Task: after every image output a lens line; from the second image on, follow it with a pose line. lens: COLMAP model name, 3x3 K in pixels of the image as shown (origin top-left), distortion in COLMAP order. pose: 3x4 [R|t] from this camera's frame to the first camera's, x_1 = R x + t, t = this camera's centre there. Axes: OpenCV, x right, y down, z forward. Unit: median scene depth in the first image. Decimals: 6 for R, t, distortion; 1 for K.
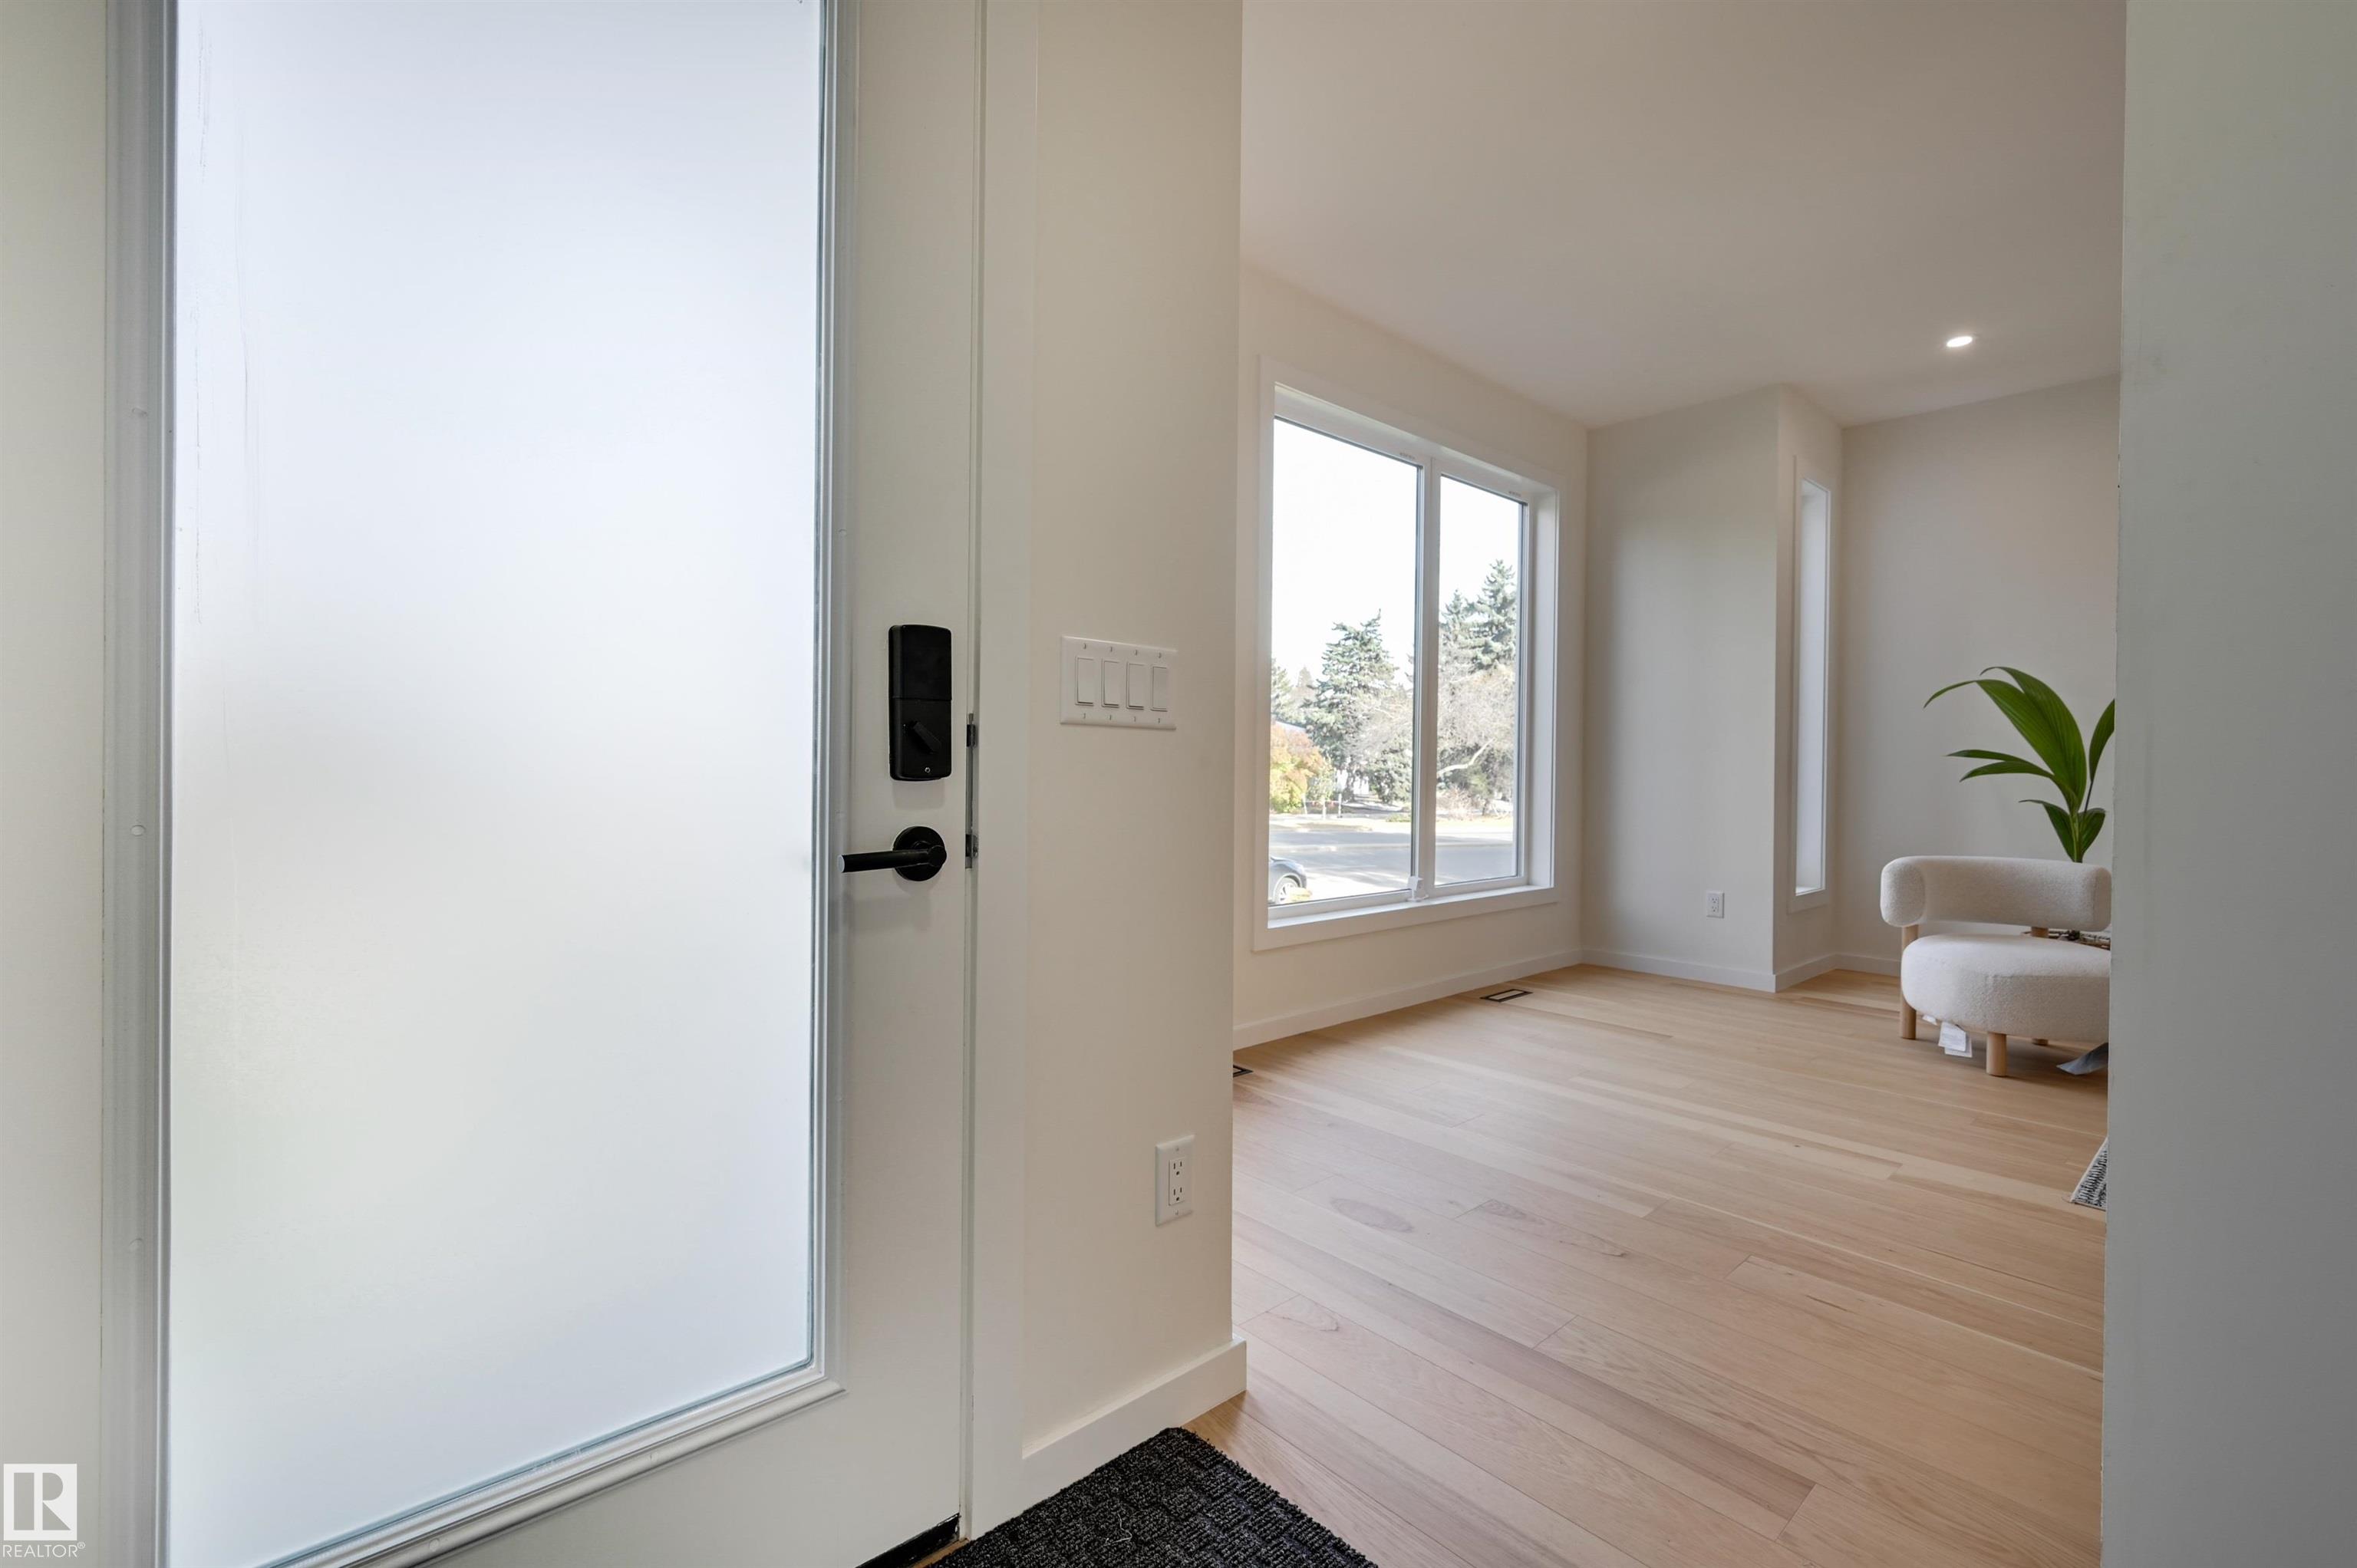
lens RADIAL K [[1008.5, 0, 1173.2], [0, 1008.5, 780.1], [0, 0, 1]] dist [-0.000224, -0.000025]
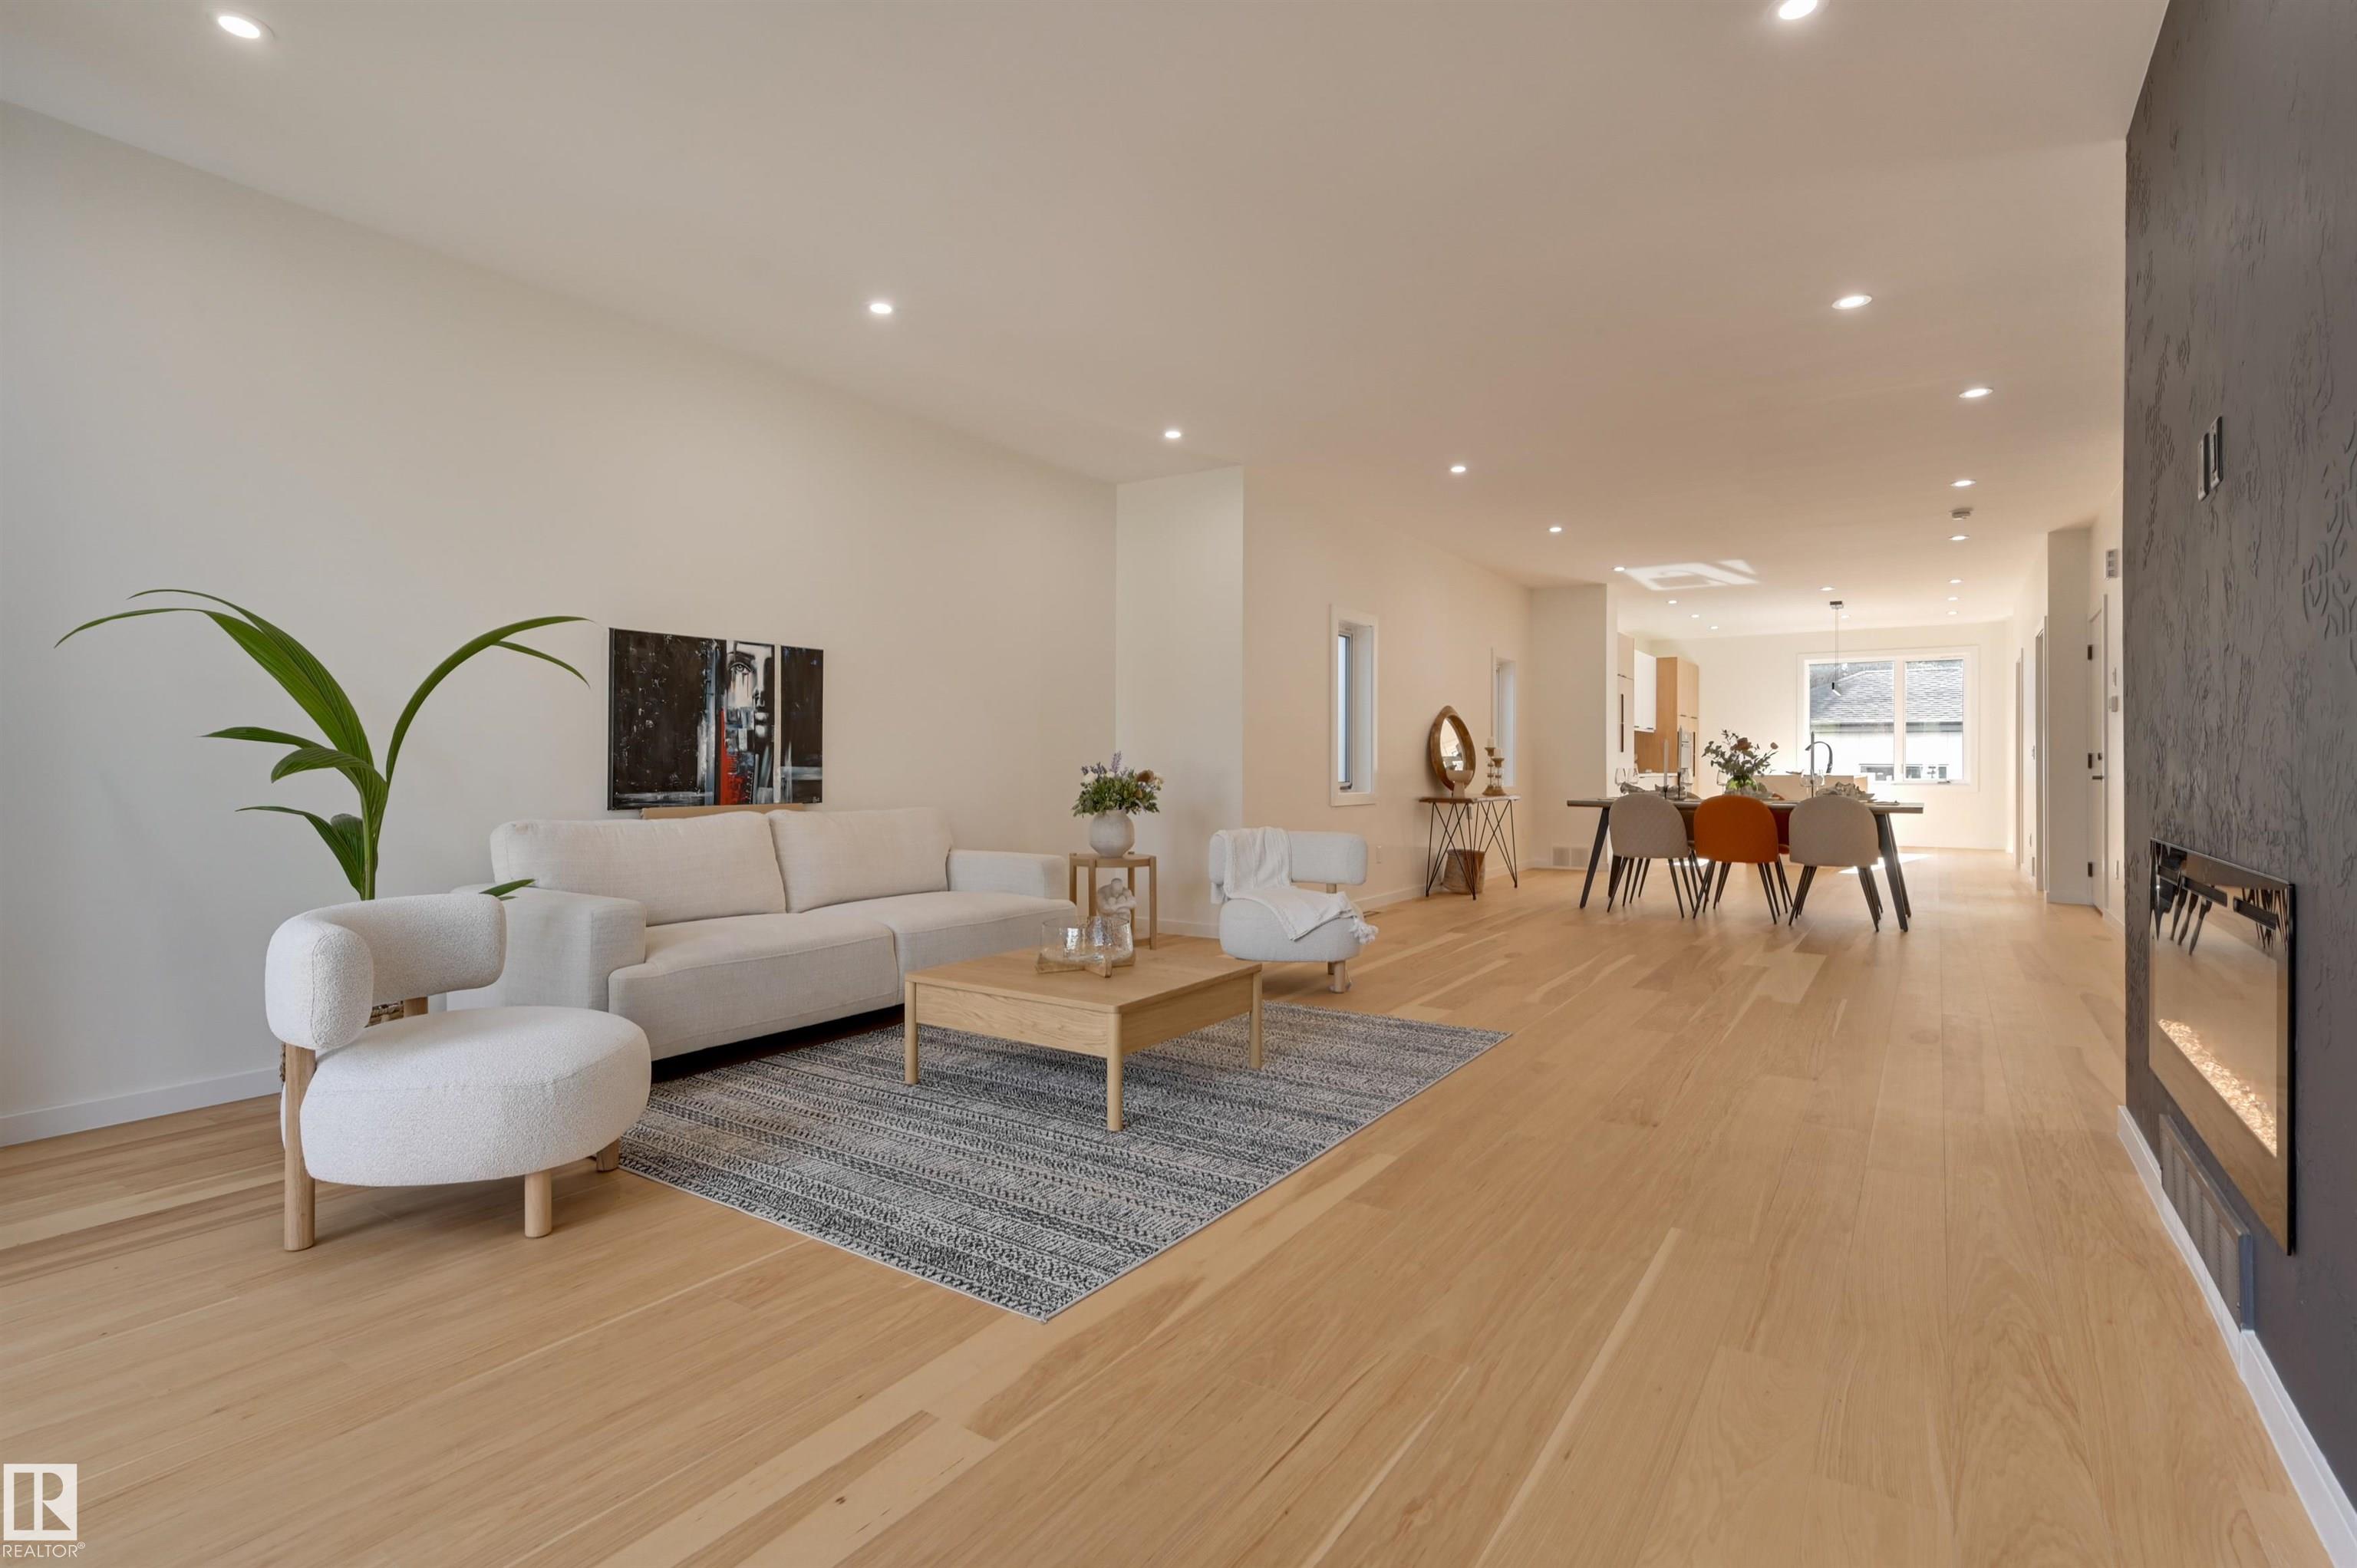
lens RADIAL K [[1108.3, 0, 1183.8], [0, 1108.3, 777.2], [0, 0, 1]] dist [-0.003044, -0.000153]
pose [[-0.238248, -0.013694, 0.971108, 0.024891], [0.001011, 0.999897, 0.014348, -0.012084], [-0.971204, 0.004400, -0.238210, 0.772406]]
